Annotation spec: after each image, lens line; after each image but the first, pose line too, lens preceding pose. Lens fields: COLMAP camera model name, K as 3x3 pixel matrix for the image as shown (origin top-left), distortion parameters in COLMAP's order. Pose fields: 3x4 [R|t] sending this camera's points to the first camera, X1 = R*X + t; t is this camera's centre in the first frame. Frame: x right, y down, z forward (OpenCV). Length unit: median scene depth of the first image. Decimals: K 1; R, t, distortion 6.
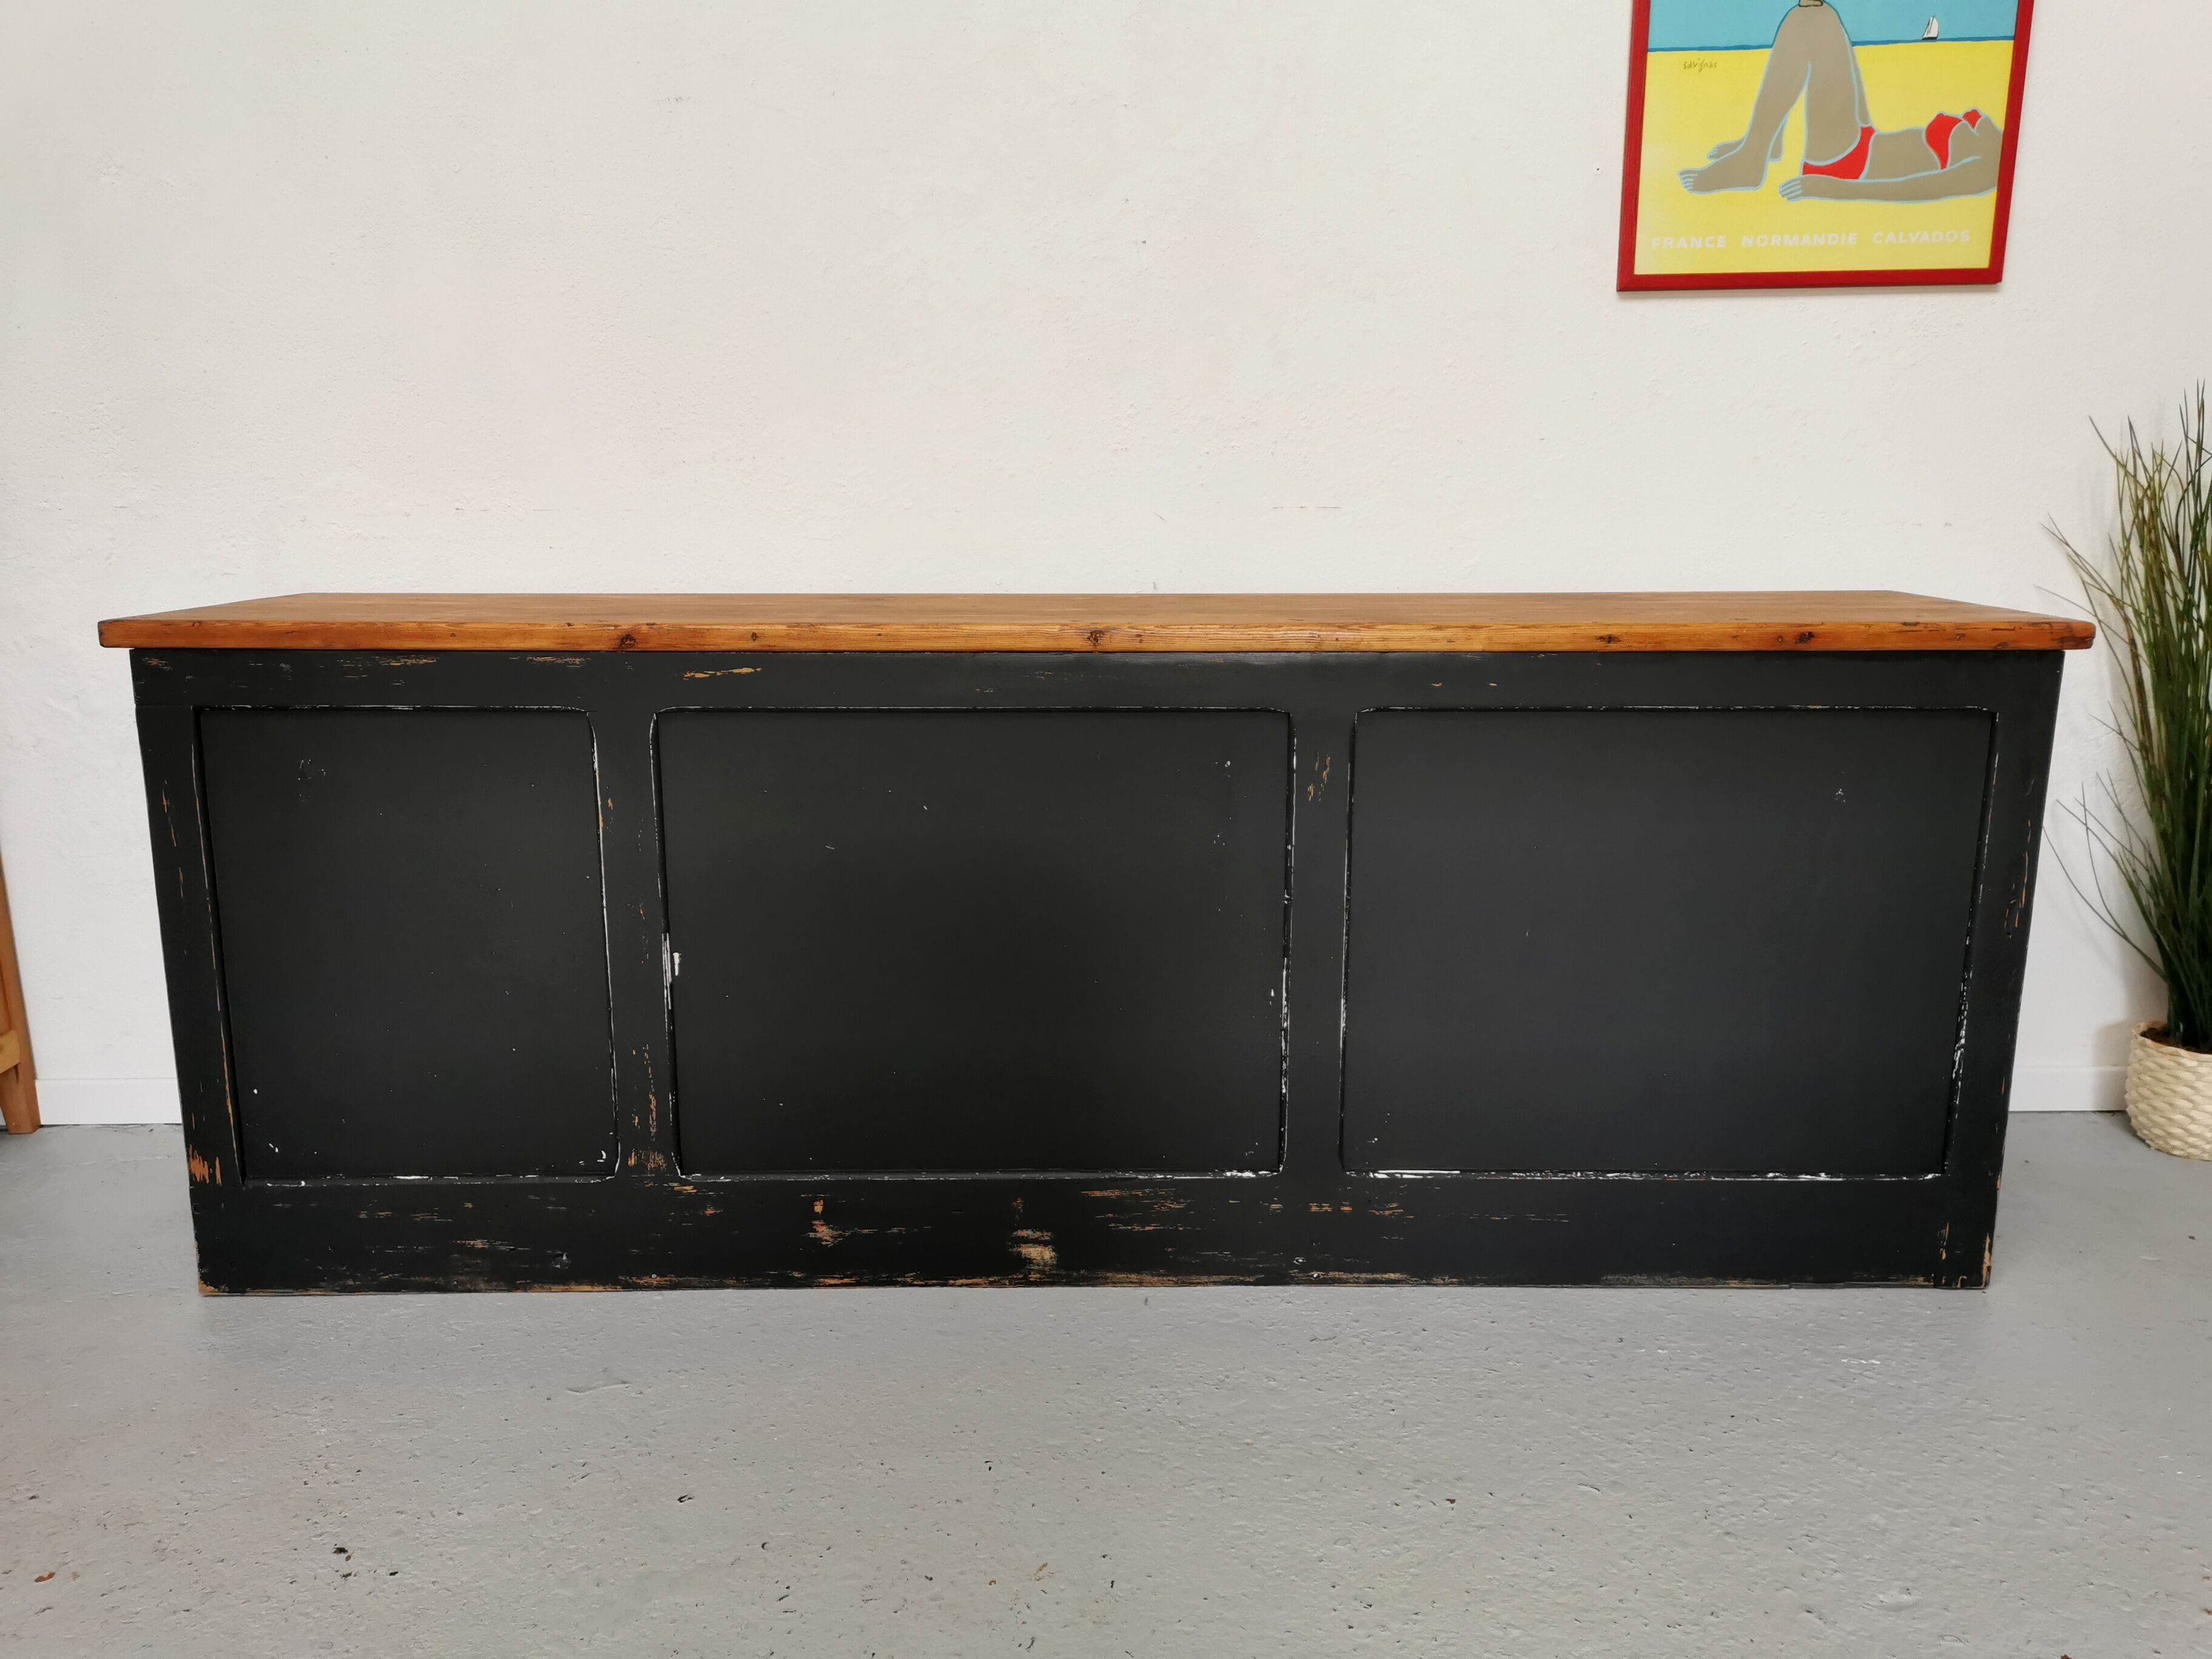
lens RADIAL K [[1700.6, 0, 1099.1], [0, 1700.6, 831.4], [0, 0, 1]] dist [0.065839, -0.057175]
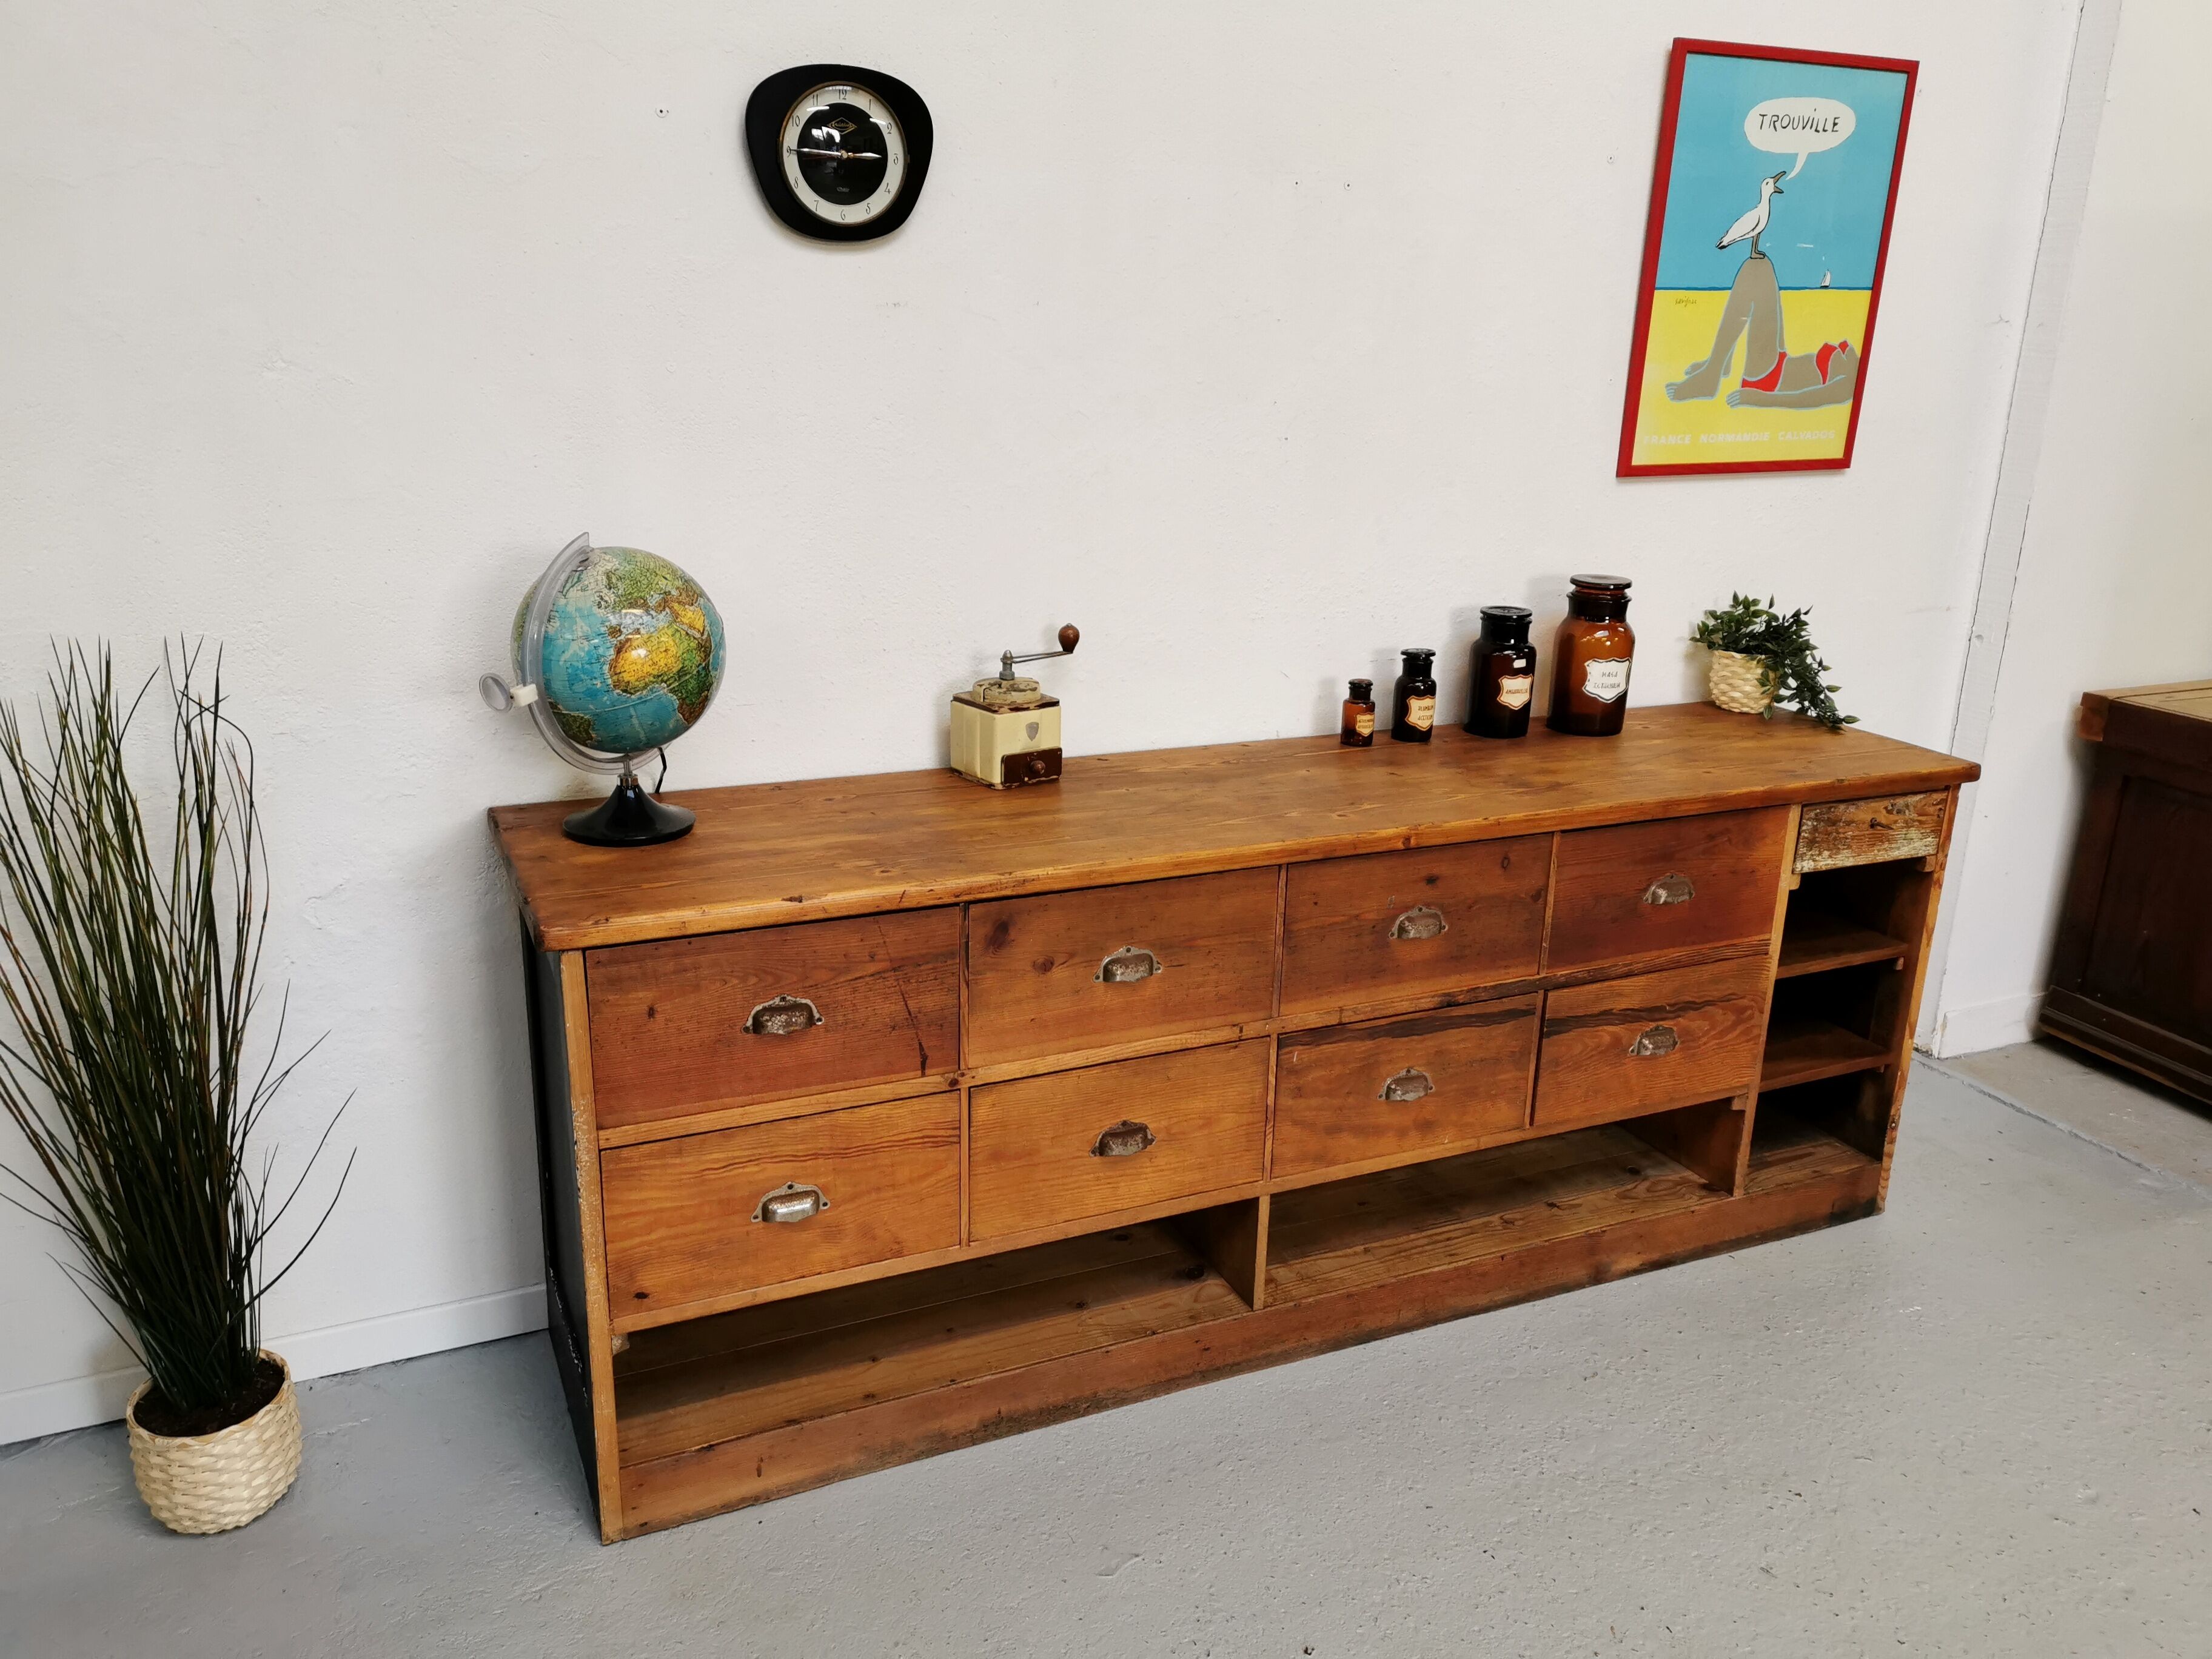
lens RADIAL K [[1700.6, 0, 1121.6], [0, 1700.6, 826.0], [0, 0, 1]] dist [0.065839, -0.057175]
pose [[0.911697, -0.089486, 0.401000, -0.552037], [0.053356, 0.993515, 0.100403, -0.214888], [-0.407384, -0.070141, 0.910559, 0.012401]]
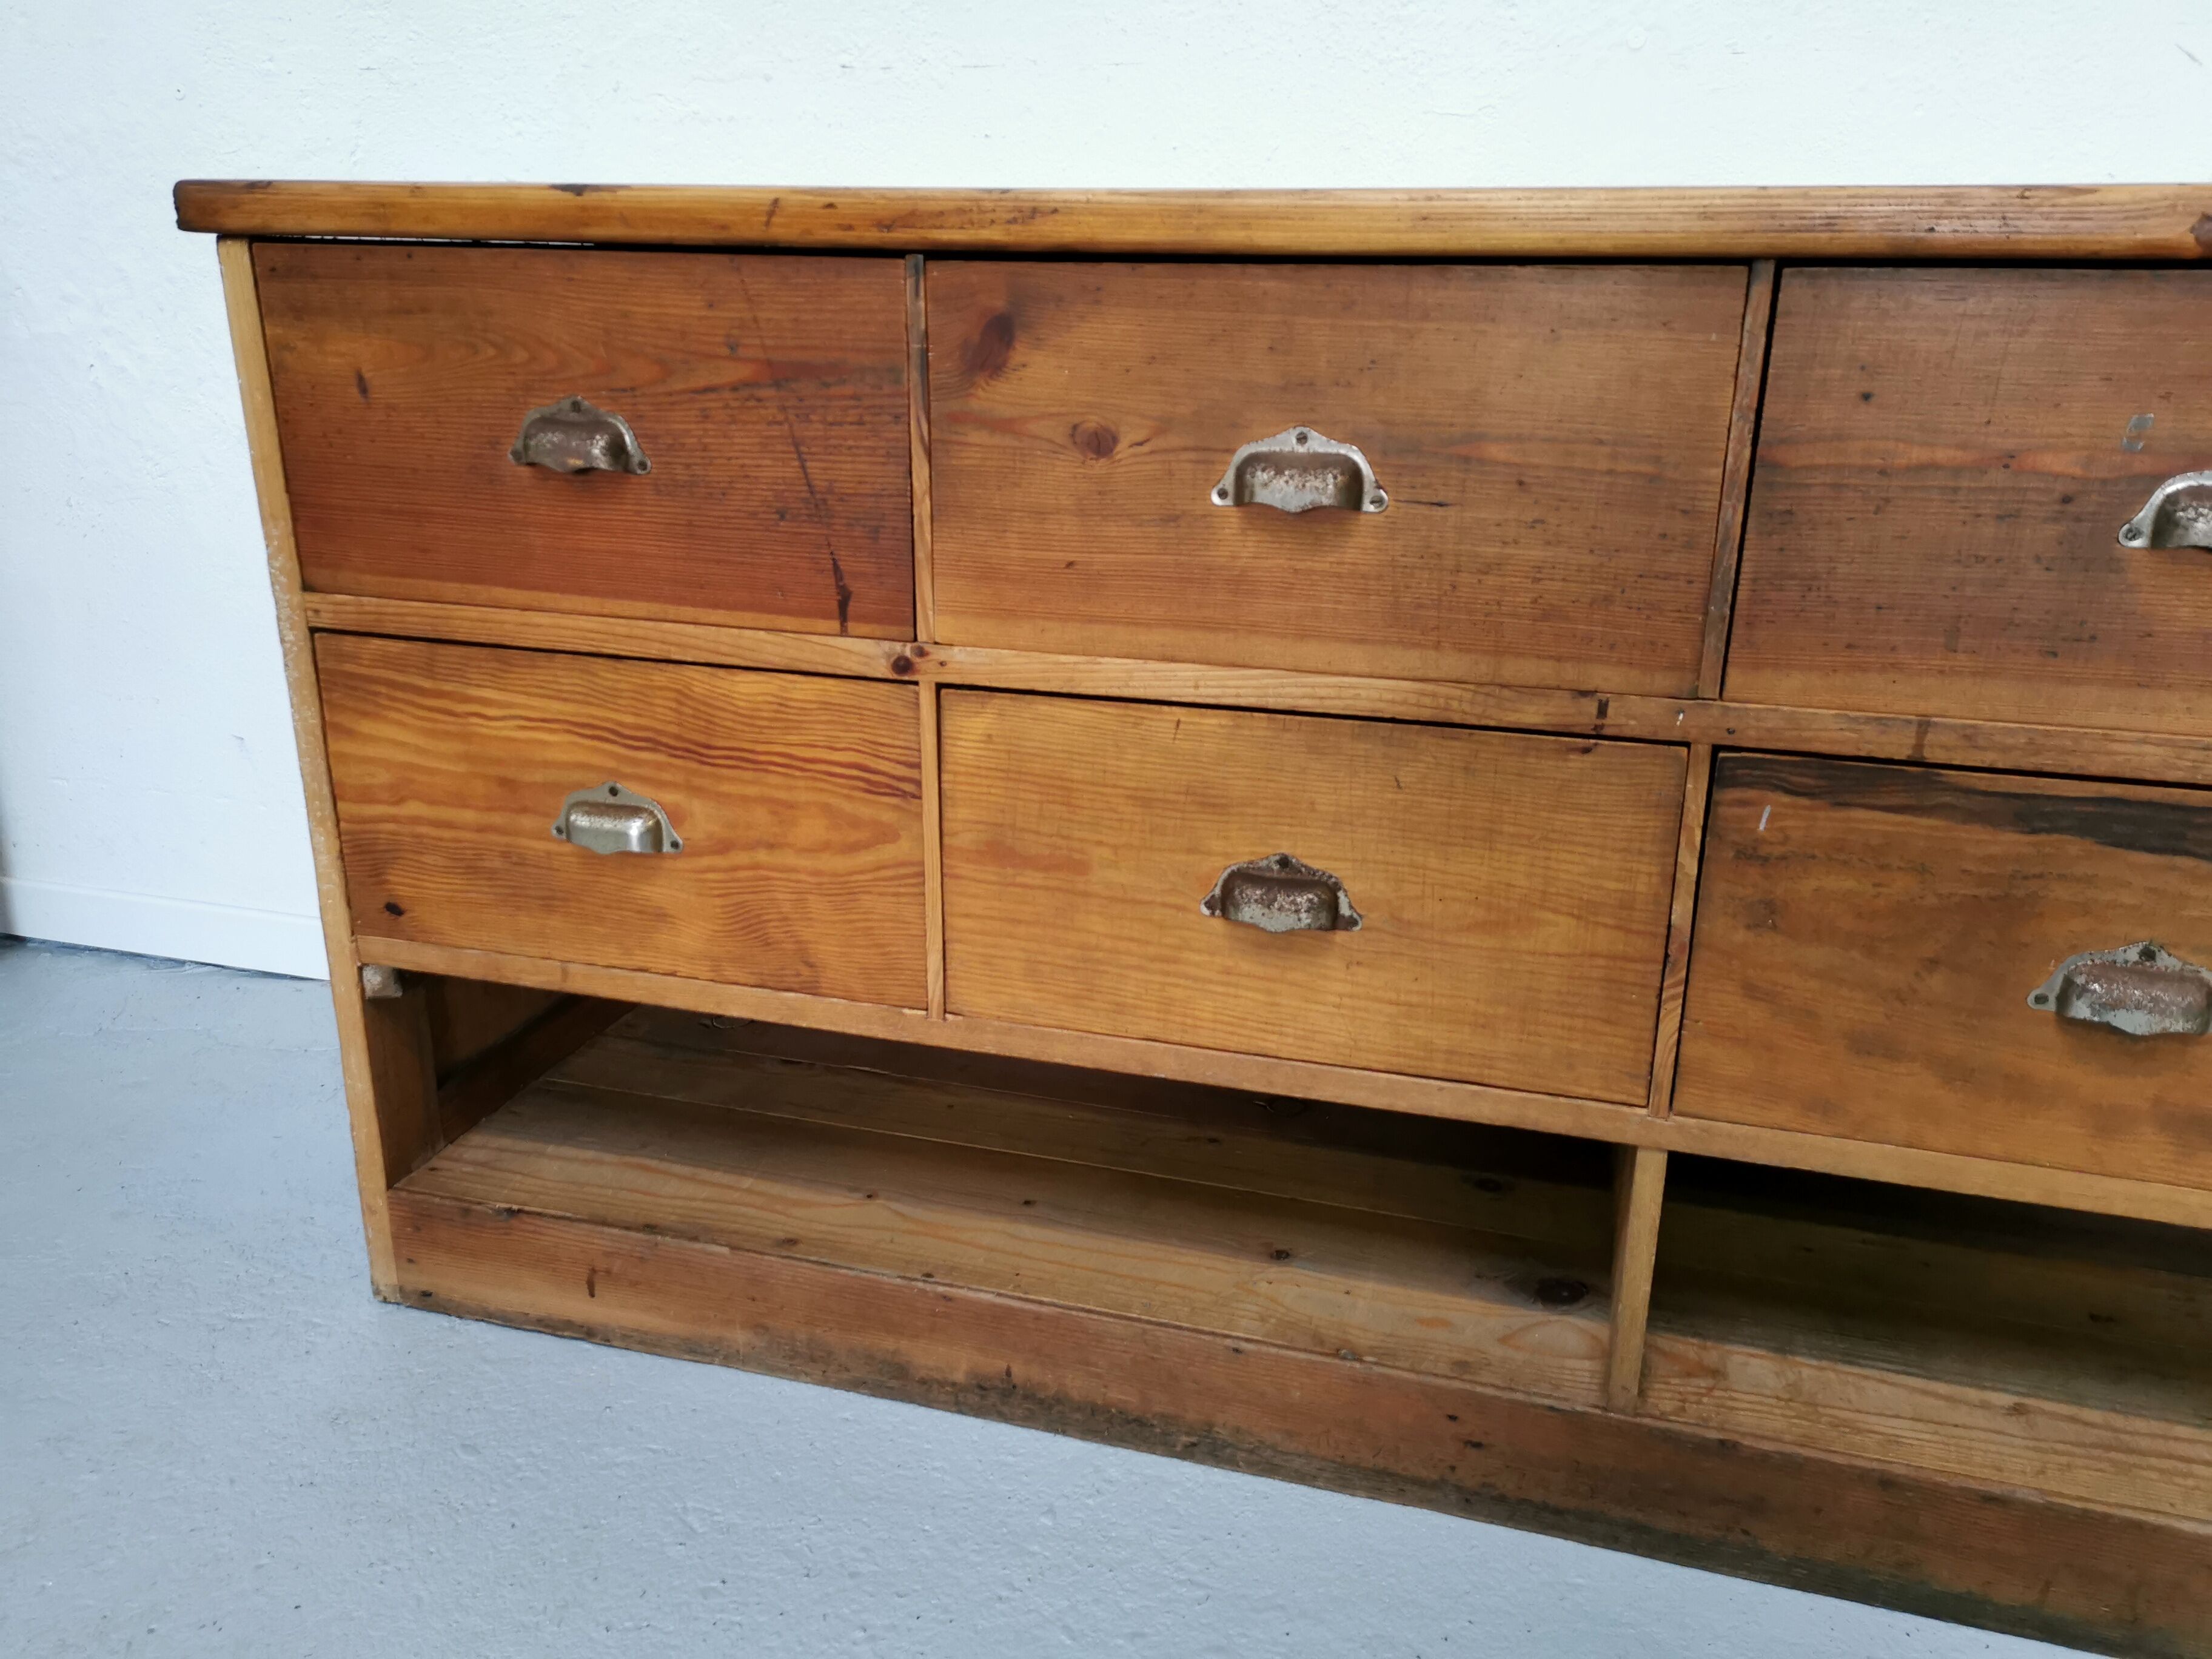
lens RADIAL K [[1700.6, 0, 1093.4], [0, 1700.6, 805.7], [0, 0, 1]] dist [0.065839, -0.057175]
pose [[0.957175, 0.104761, -0.269893, -0.108266], [-0.073783, 0.989722, 0.122497, -0.012655], [0.279952, -0.097338, 0.955067, 0.458128]]
